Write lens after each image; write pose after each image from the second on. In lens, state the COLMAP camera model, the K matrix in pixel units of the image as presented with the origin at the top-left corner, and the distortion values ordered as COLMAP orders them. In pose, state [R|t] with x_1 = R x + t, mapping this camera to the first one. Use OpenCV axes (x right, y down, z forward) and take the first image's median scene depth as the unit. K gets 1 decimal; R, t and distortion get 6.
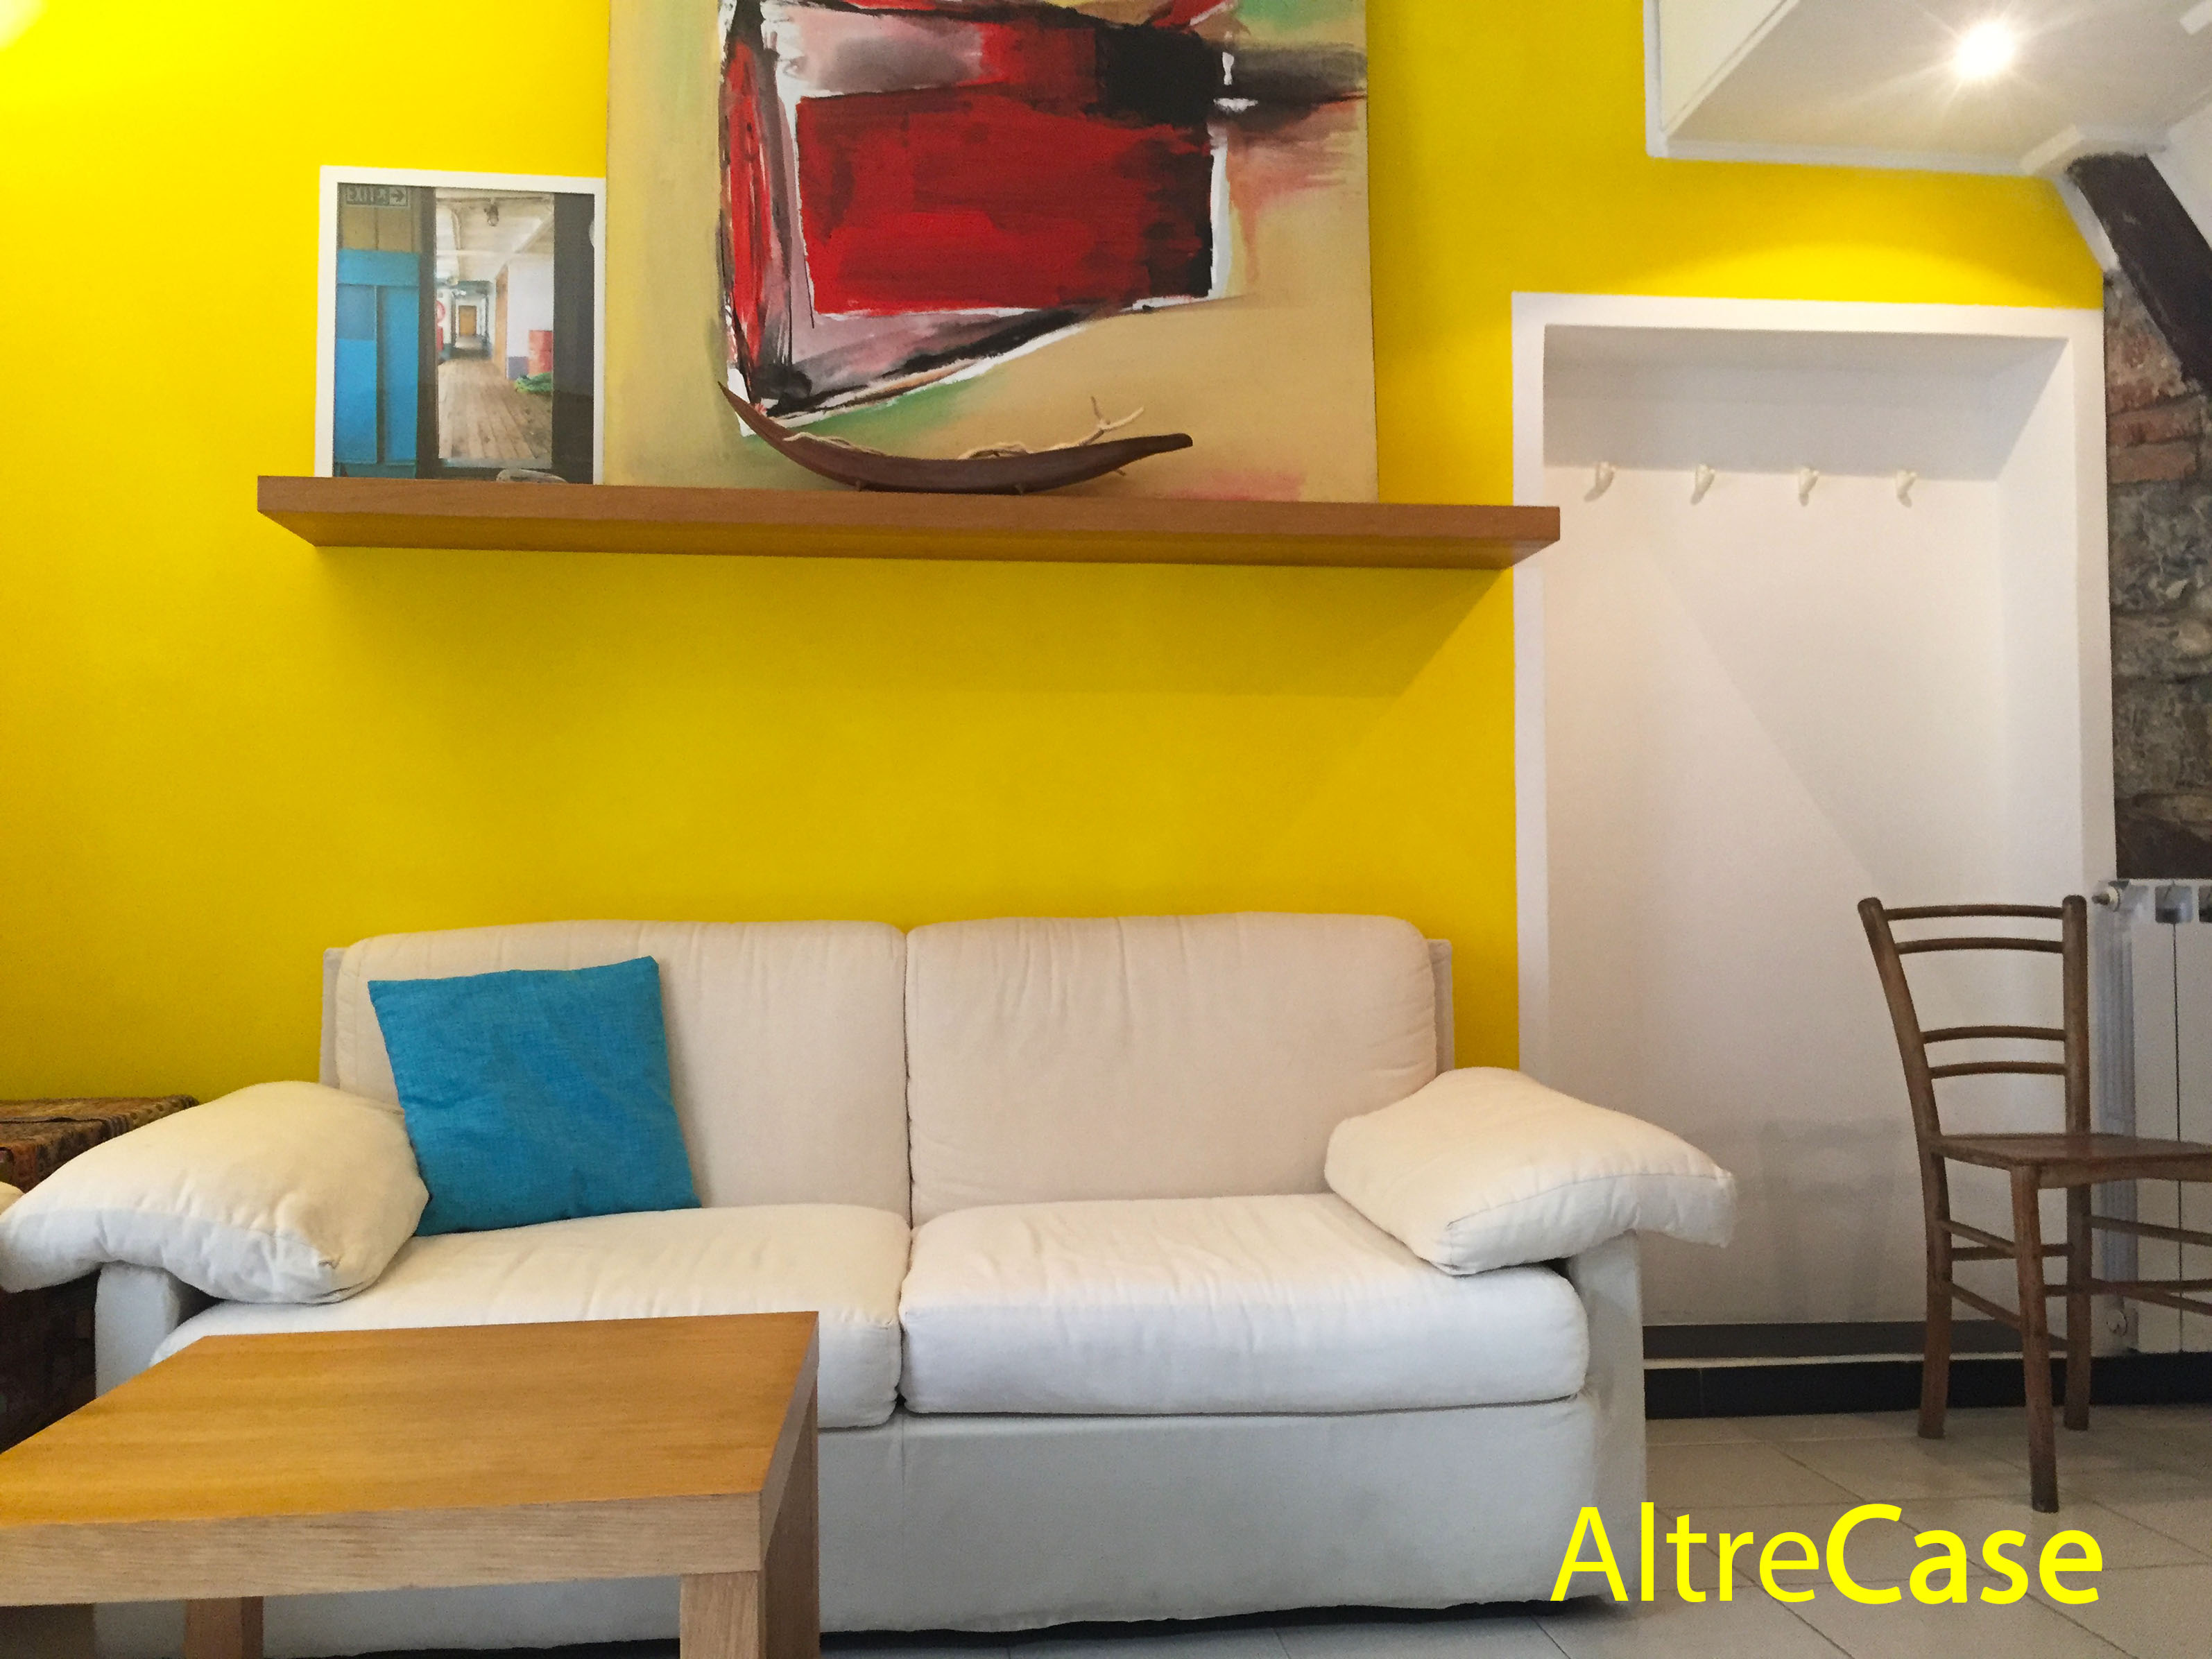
lens RADIAL K [[1768.0, 0, 1106.0], [0, 1768.0, 829.5], [0, 0, 1]] dist [0.035852, -0.120304]
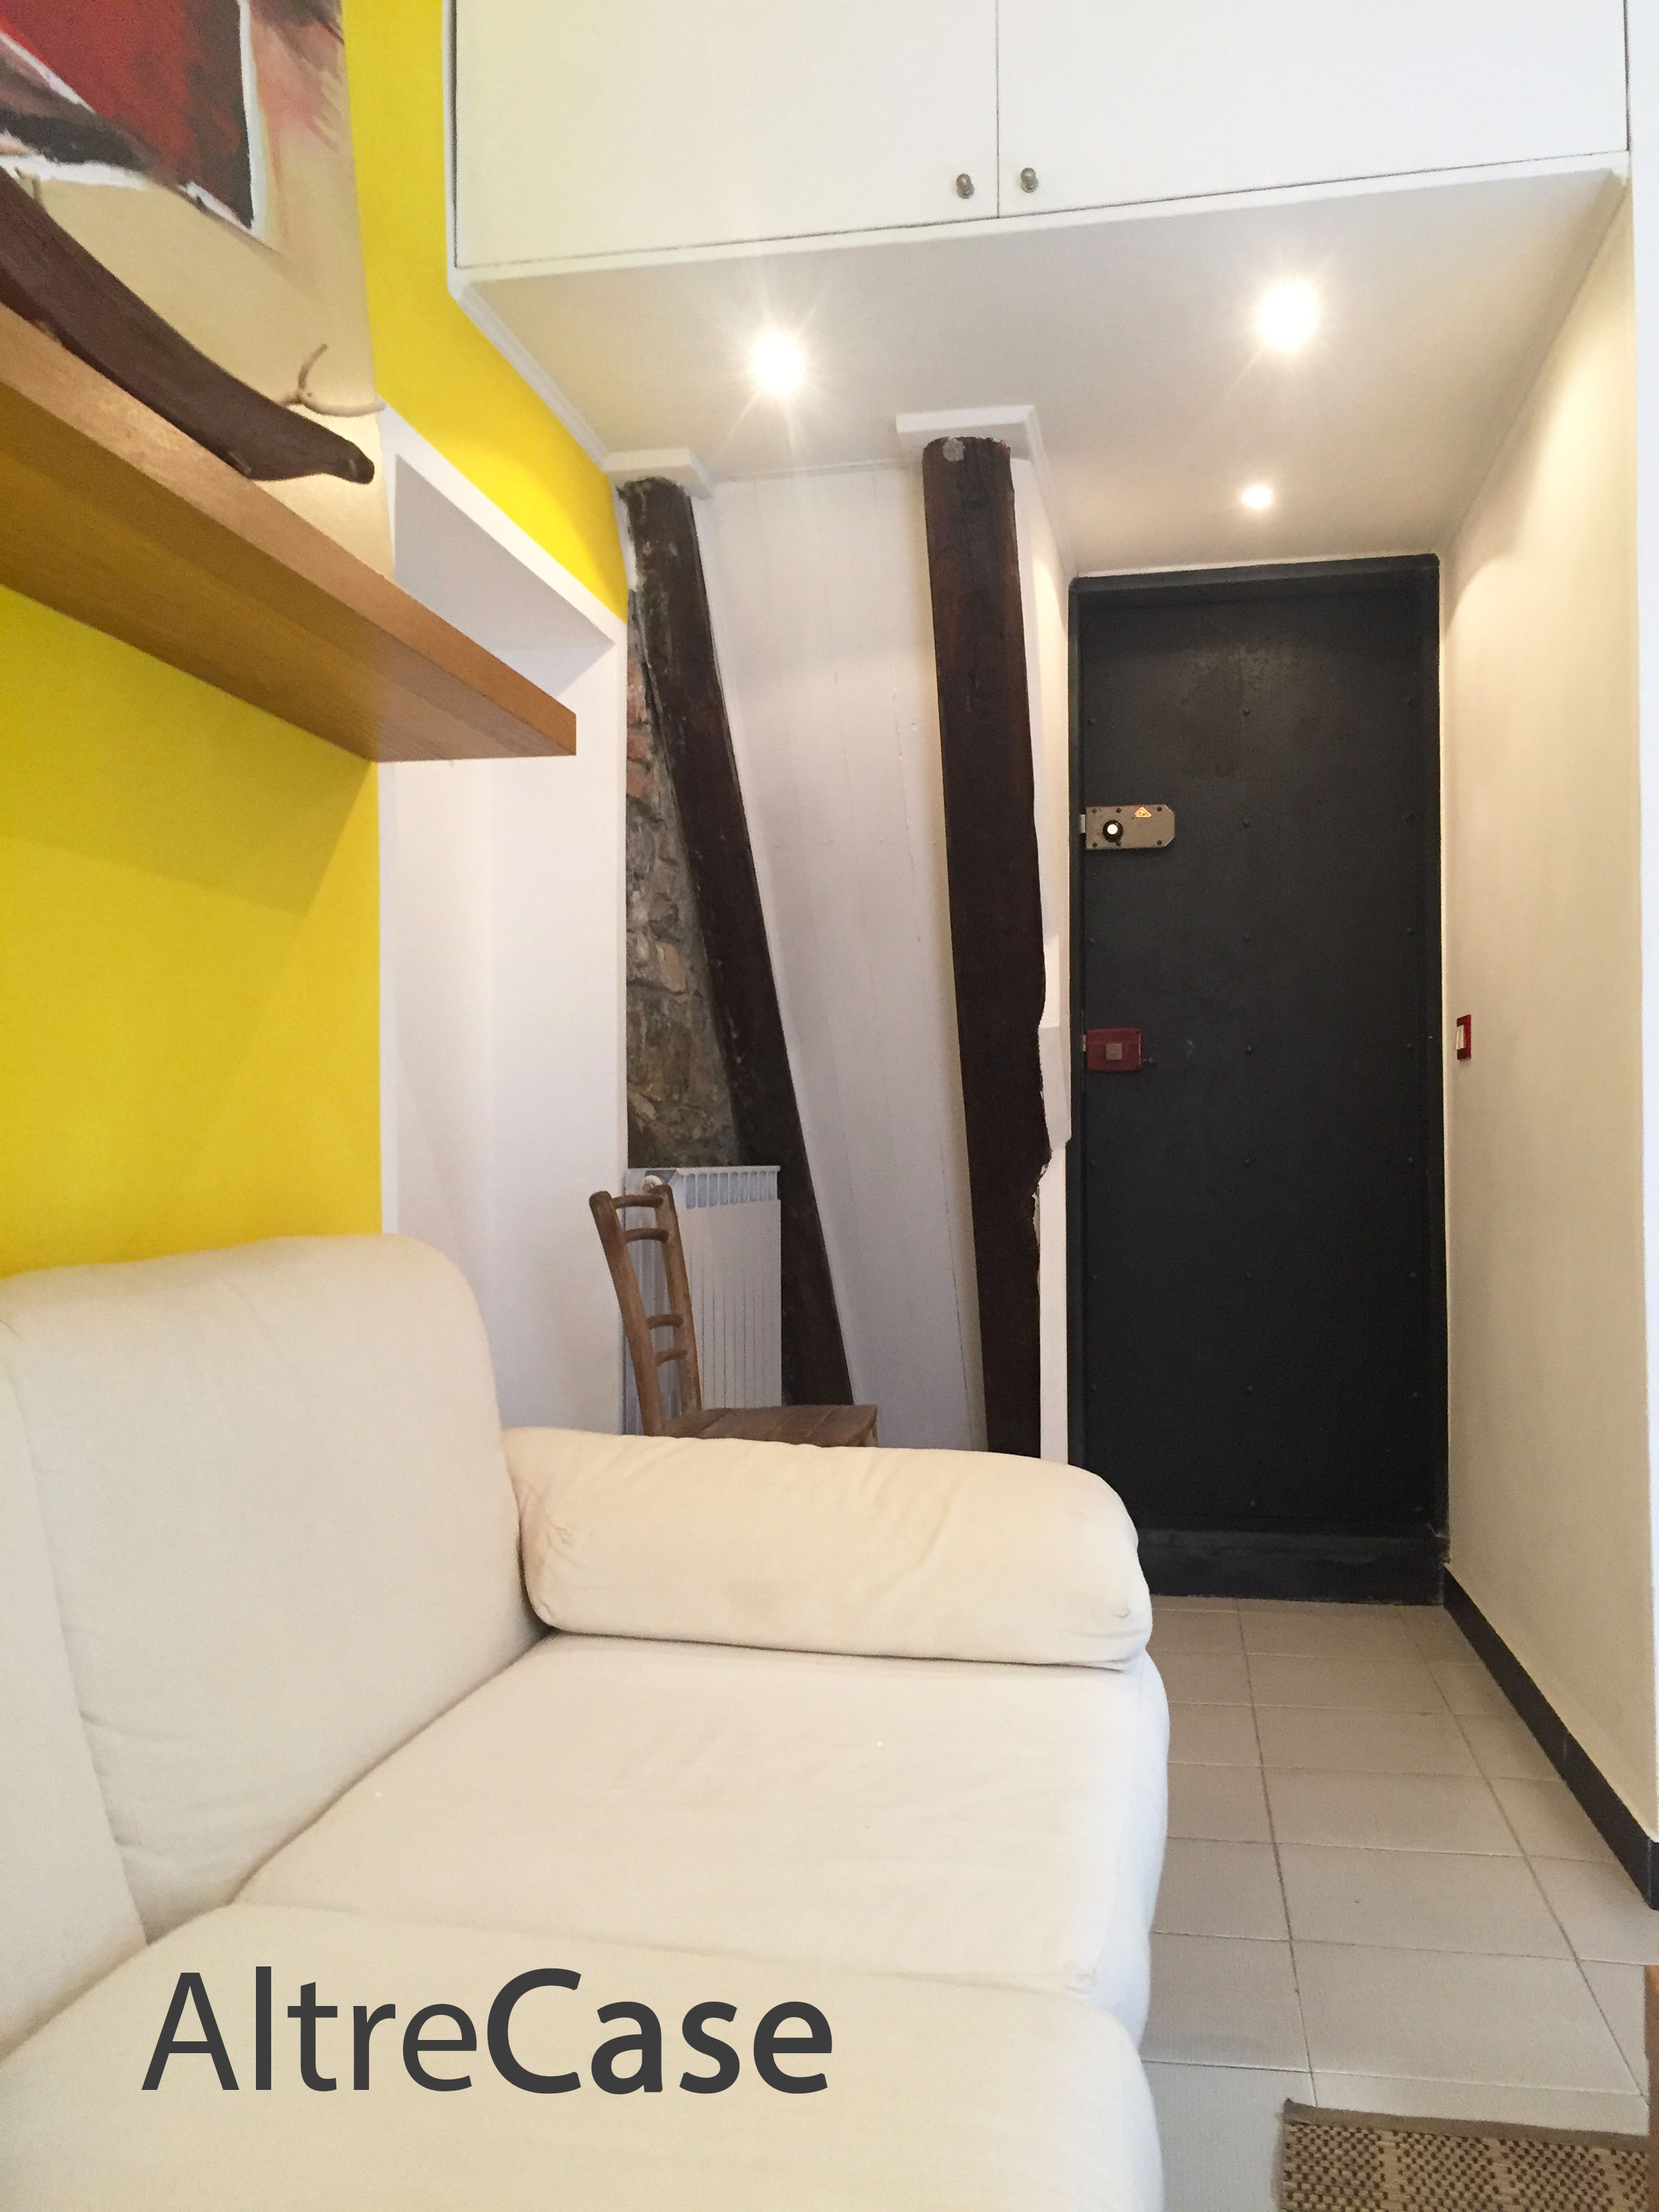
lens RADIAL K [[1768.0, 0, 829.5], [0, 1768.0, 1106.0], [0, 0, 1]] dist [0.035852, -0.120304]
pose [[0.291739, 0.015206, 0.956377, -0.448903], [-0.030245, 0.999520, -0.006666, -0.002097], [-0.956020, -0.026981, 0.292059, 0.610008]]
